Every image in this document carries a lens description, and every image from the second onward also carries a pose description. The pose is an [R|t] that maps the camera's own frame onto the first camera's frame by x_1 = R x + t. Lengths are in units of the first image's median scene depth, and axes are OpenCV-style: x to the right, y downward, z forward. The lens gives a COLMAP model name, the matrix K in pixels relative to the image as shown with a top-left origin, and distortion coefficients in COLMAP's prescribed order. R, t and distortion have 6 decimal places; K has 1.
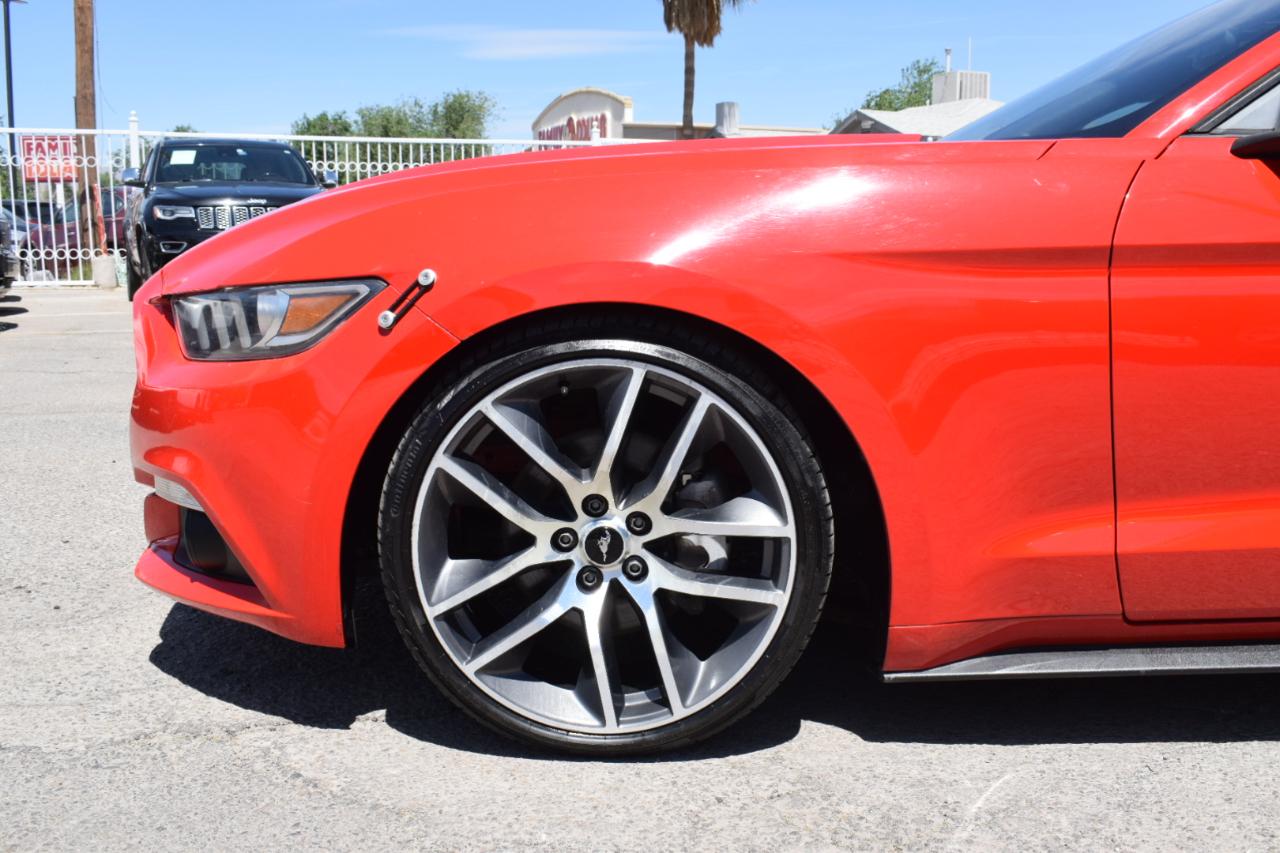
lens RADIAL K [[1258.1, 0, 640.0], [0, 1258.1, 426.5], [0, 0, 1]] dist [-0.082071, 0.000020]
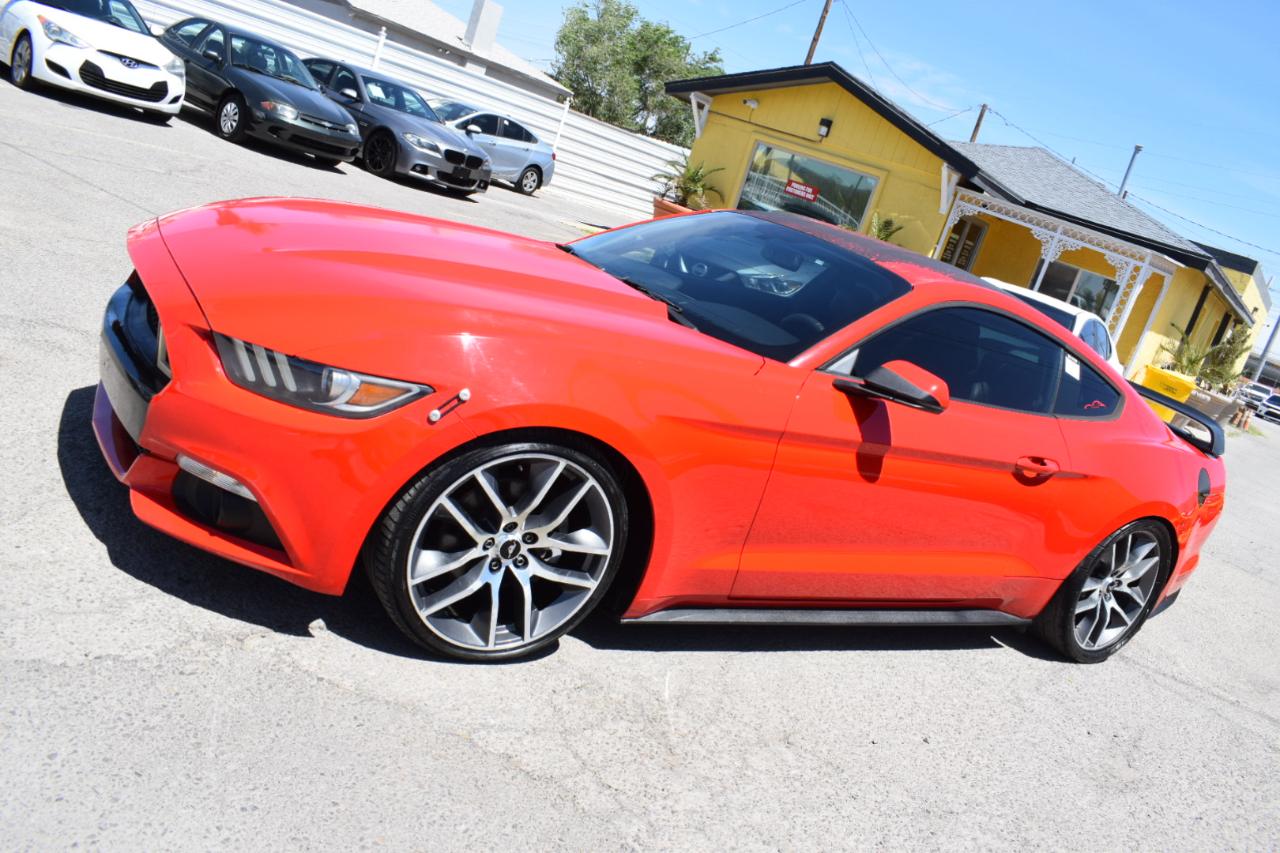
lens RADIAL K [[1002.9, 0, 640.0], [0, 1002.9, 426.5], [0, 0, 1]] dist [-0.095917, 0.011937]
pose [[0.815166, 0.126046, 0.565347, -0.669072], [-0.232397, 0.965203, 0.119894, -0.270175], [-0.530563, -0.229119, 0.816093, -0.180315]]
